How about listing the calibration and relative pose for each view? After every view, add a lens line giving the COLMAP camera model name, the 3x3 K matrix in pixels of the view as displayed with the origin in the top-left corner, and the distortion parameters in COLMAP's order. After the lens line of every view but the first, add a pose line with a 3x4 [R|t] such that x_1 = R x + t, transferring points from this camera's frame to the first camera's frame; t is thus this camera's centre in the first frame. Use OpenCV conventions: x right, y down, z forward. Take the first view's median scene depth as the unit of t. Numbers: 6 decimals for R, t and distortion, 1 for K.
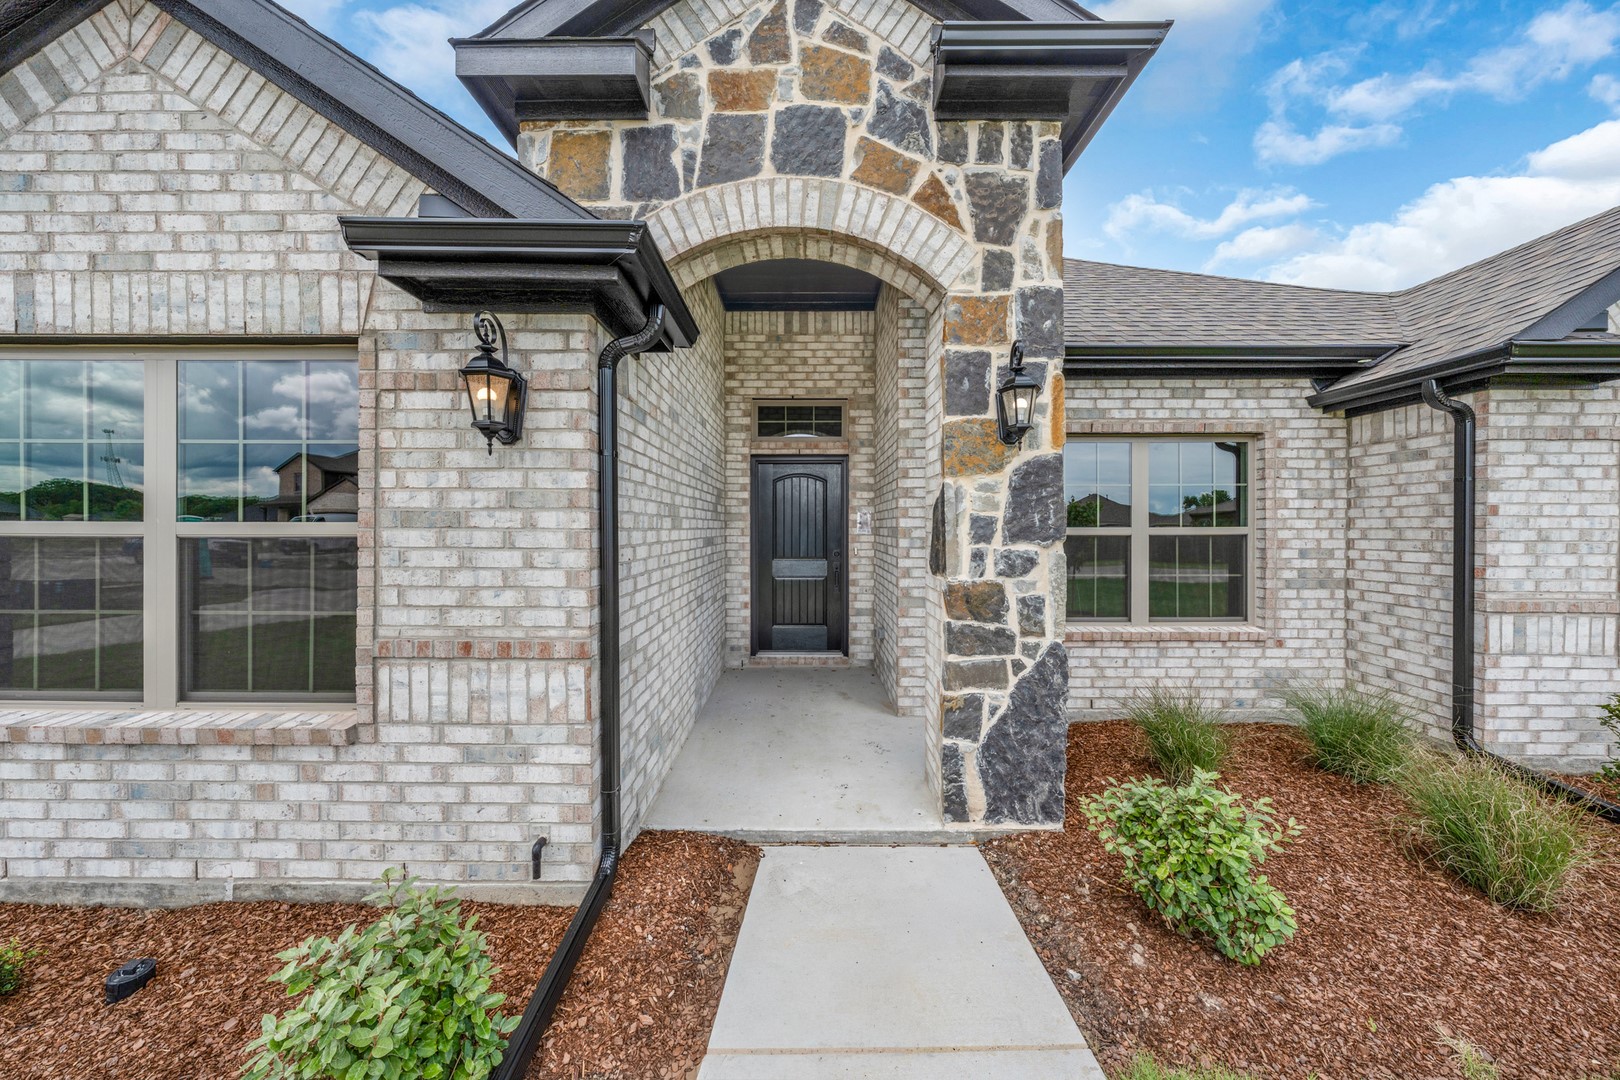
lens RADIAL K [[554.2, 0, 809.1], [0, 554.2, 539.0], [0, 0, 1]] dist [-0.001333, 0.000583]
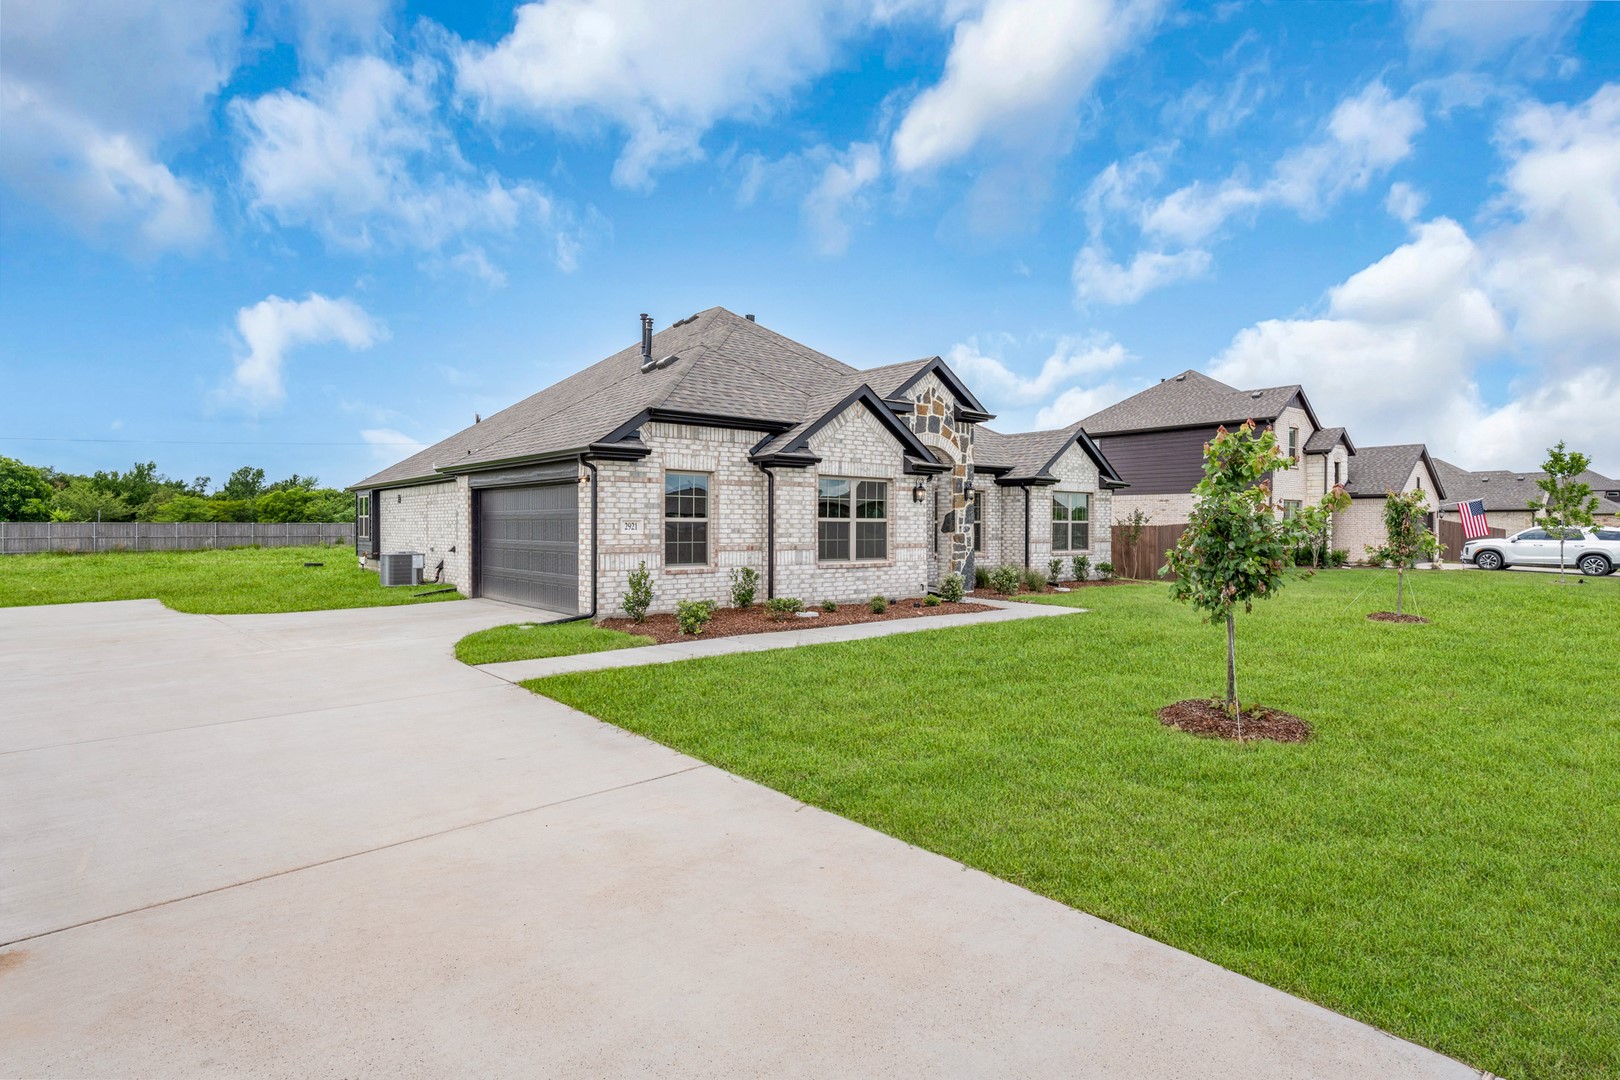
lens RADIAL K [[884.3, 0, 809.7], [0, 884.3, 546.2], [0, 0, 1]] dist [0.000189, -0.000683]
pose [[0.758683, -0.013140, 0.651328, -4.882701], [0.002671, 0.999851, 0.017059, 0.056479], [-0.651455, -0.011202, 0.758605, -3.298801]]
